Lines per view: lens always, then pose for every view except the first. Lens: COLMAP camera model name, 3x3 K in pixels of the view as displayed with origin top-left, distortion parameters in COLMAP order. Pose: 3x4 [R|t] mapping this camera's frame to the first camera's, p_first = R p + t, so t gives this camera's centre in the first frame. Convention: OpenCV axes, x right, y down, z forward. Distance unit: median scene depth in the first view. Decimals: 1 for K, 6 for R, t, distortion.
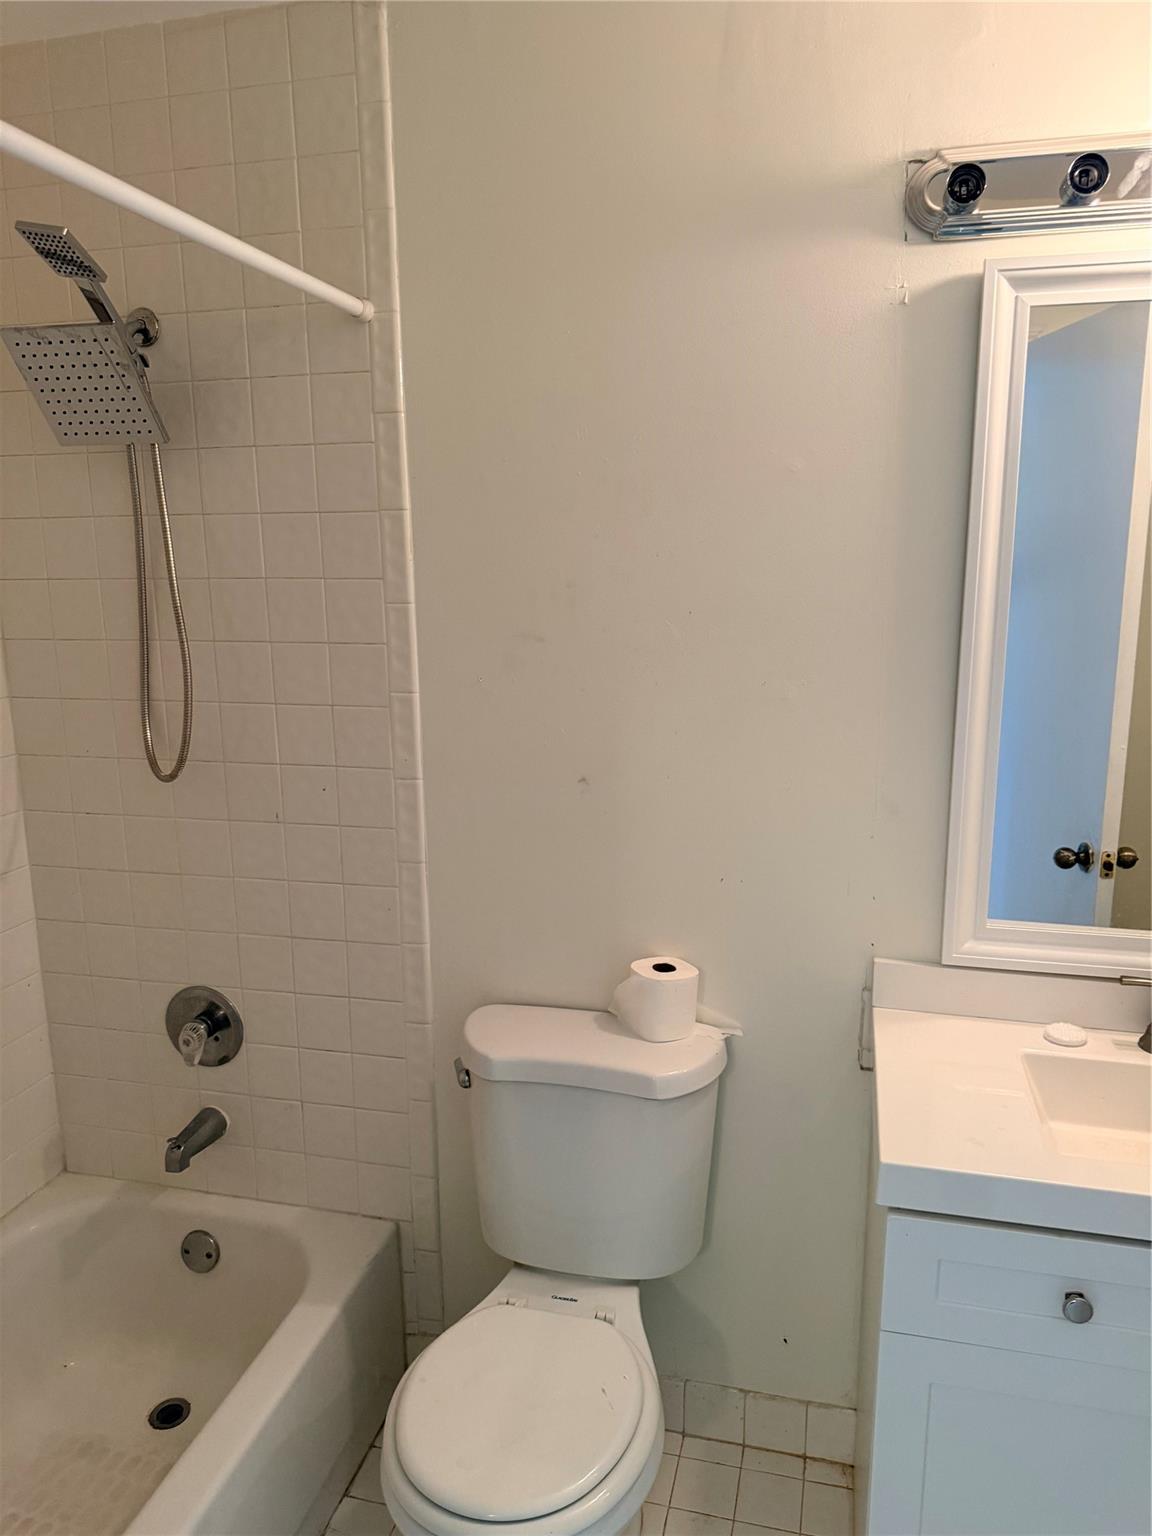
lens RADIAL K [[1073.5, 0, 549.4], [0, 1073.5, 764.4], [0, 0, 1]] dist [0.057915, -0.097569]
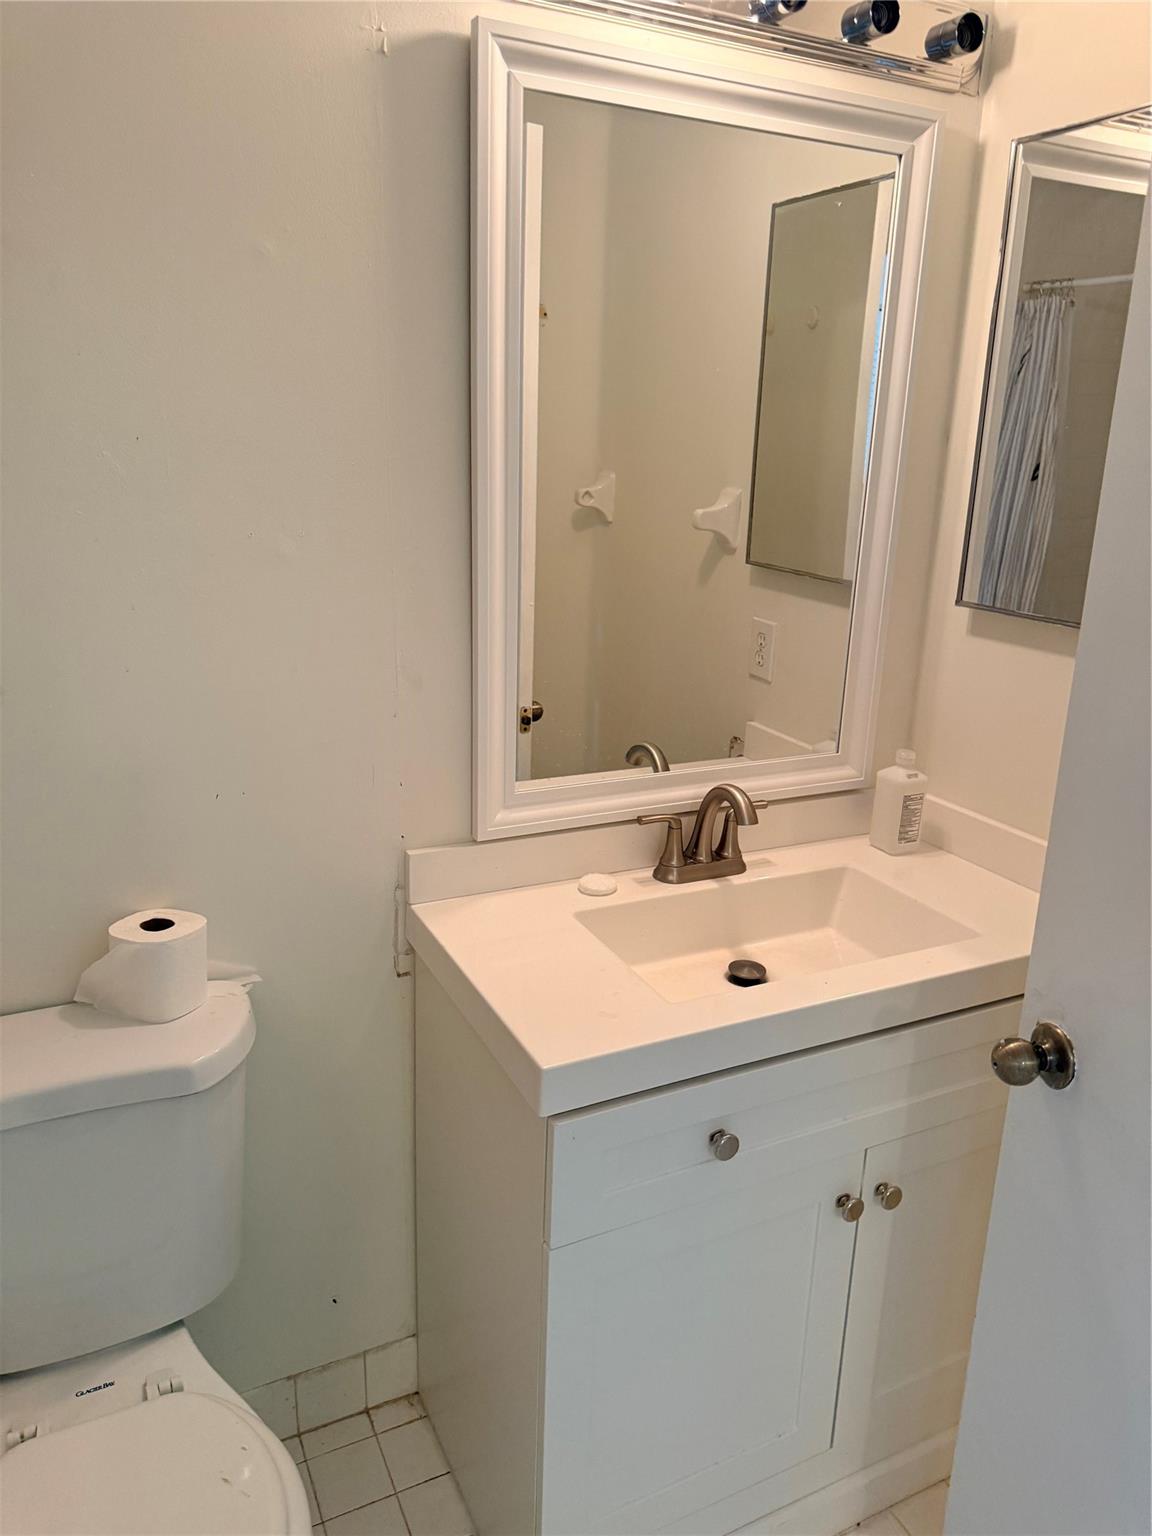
lens RADIAL K [[1073.5, 0, 549.4], [0, 1073.5, 764.4], [0, 0, 1]] dist [0.057915, -0.097569]
pose [[0.746725, -0.154262, 0.646997, -0.173004], [0.093577, 0.987424, 0.127428, 0.008841], [-0.658518, -0.034610, 0.751769, 0.272810]]
